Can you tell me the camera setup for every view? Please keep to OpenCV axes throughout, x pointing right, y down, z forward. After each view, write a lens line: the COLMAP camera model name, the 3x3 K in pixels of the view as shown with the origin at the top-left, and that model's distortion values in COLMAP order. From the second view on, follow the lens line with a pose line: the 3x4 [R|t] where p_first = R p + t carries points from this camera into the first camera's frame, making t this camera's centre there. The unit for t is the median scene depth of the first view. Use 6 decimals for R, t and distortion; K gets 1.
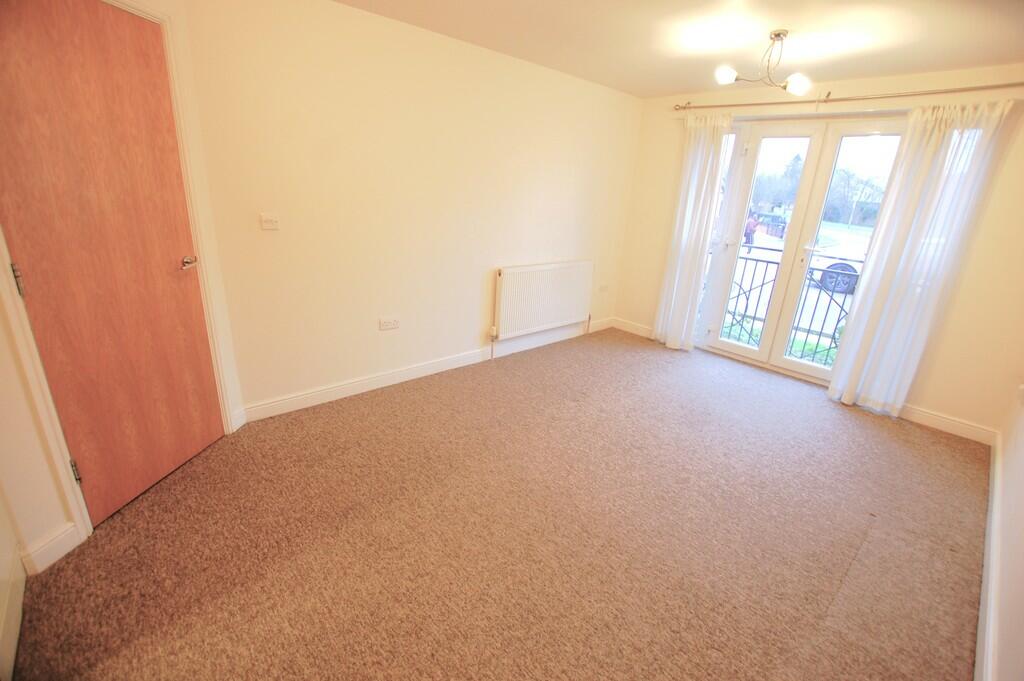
lens RADIAL K [[450.7, 0, 514.4], [0, 450.7, 343.7], [0, 0, 1]] dist [-0.032146, 0.006459]
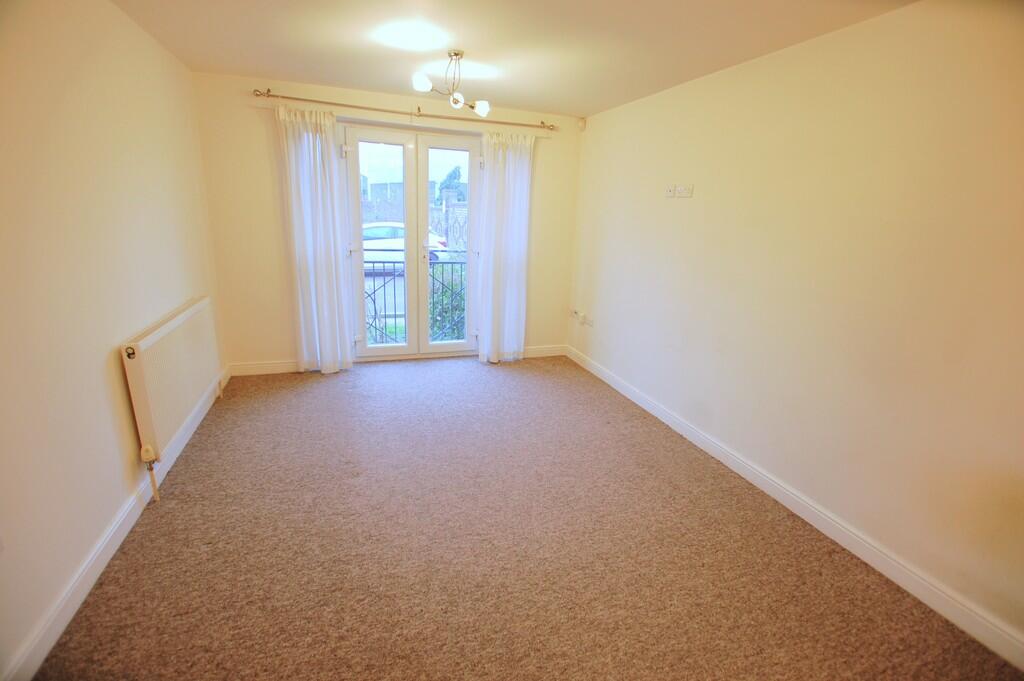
lens RADIAL K [[450.7, 0, 514.4], [0, 450.7, 343.7], [0, 0, 1]] dist [-0.032146, 0.006459]
pose [[0.389539, -0.295980, 0.872155, -0.556499], [0.277226, 0.940720, 0.195429, -0.247099], [-0.878297, 0.165657, 0.448500, 0.583340]]
